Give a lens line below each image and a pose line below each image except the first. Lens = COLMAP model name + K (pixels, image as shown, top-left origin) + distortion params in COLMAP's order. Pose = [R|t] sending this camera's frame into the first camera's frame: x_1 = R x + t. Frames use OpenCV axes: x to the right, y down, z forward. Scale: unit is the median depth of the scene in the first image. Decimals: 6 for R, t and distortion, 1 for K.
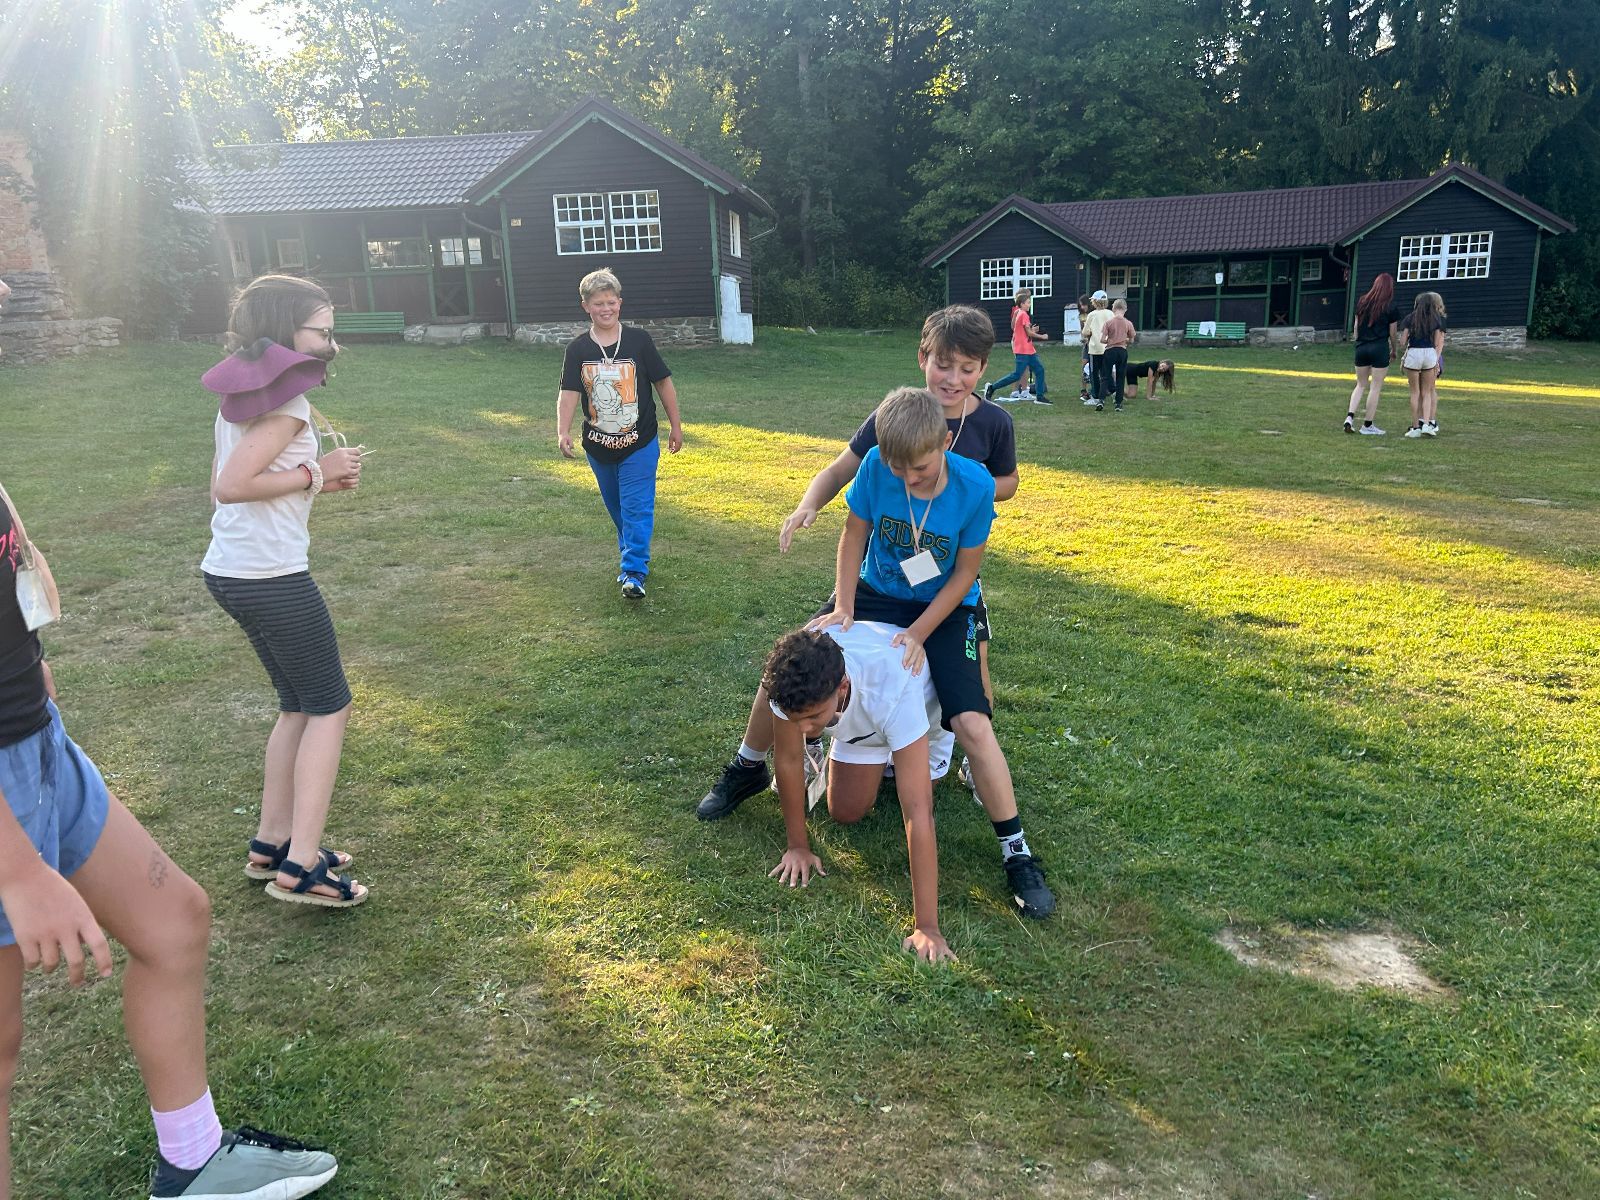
lens RADIAL K [[1204.1, 0, 800.1], [0, 1204.1, 603.4], [0, 0, 1]] dist [0.057659, -0.061680]
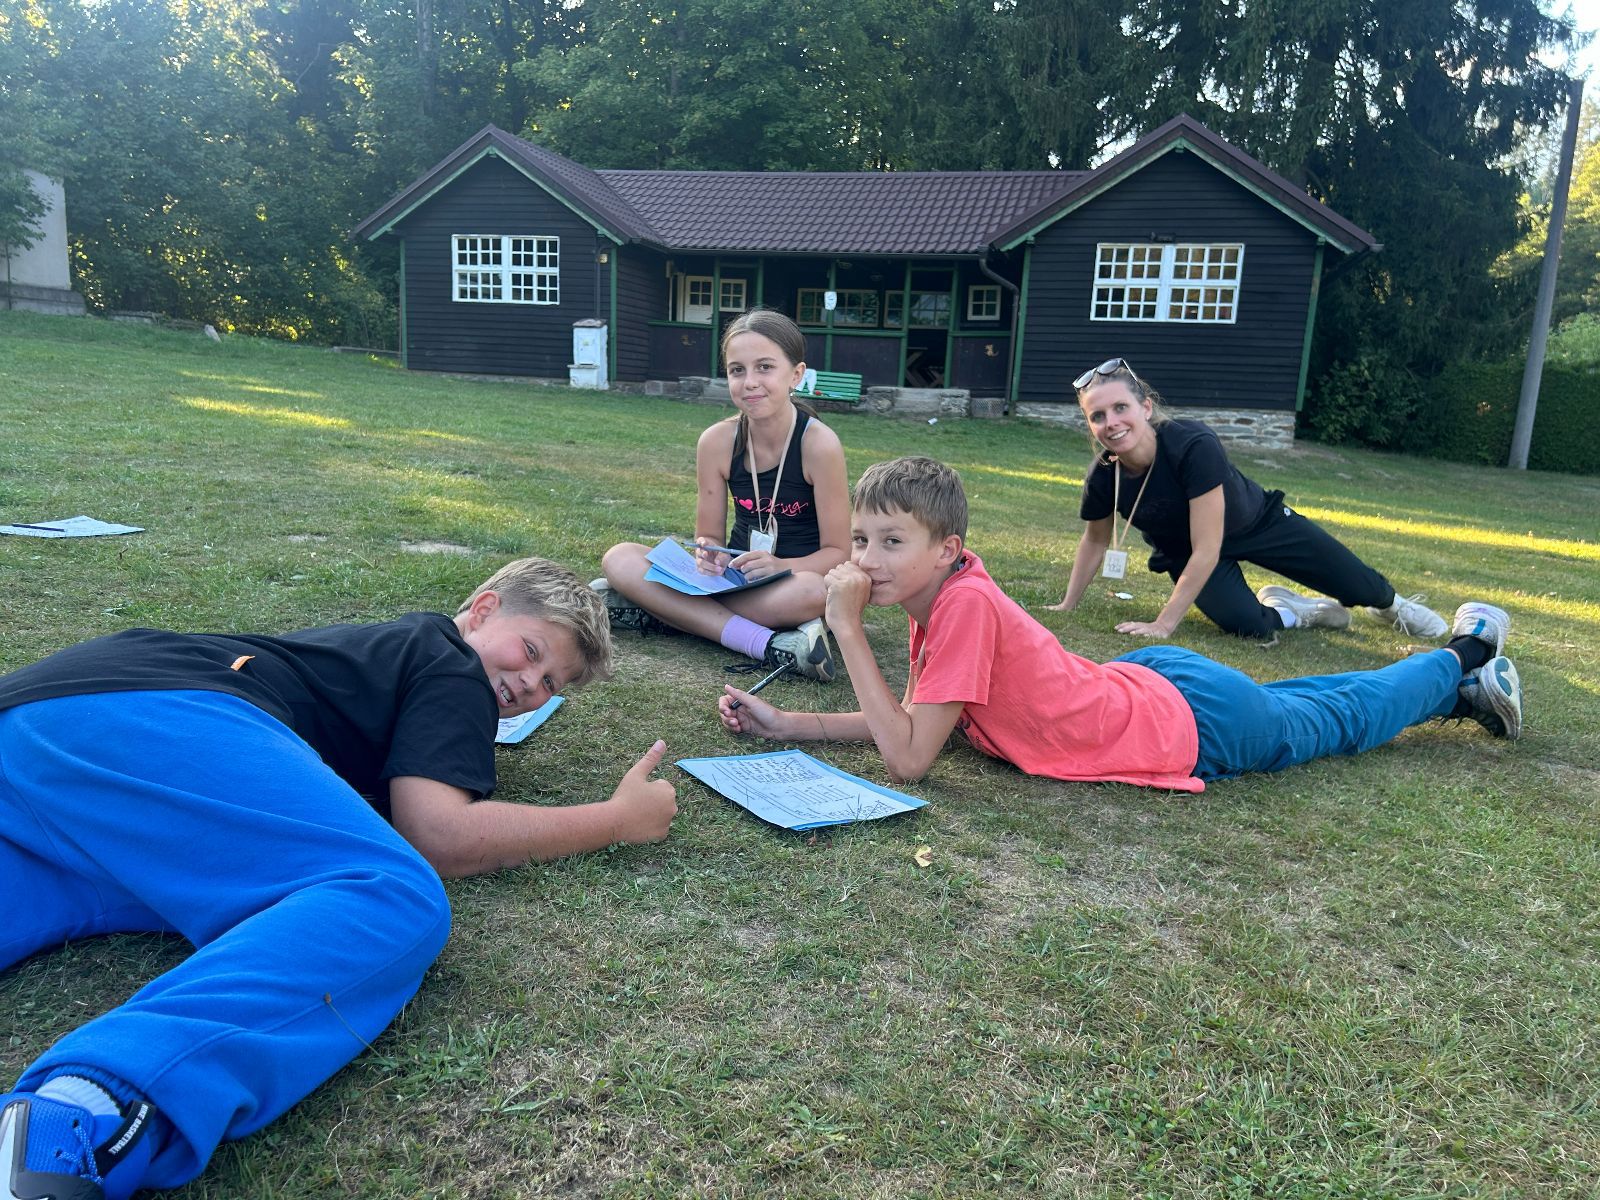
lens RADIAL K [[1204.1, 0, 801.9], [0, 1204.1, 604.5], [0, 0, 1]] dist [0.057659, -0.061680]
pose [[0.992124, 0.064573, 0.107333, 0.281914], [-0.057939, 0.996278, -0.063816, -0.078961], [-0.111054, 0.057095, 0.992173, 0.421830]]
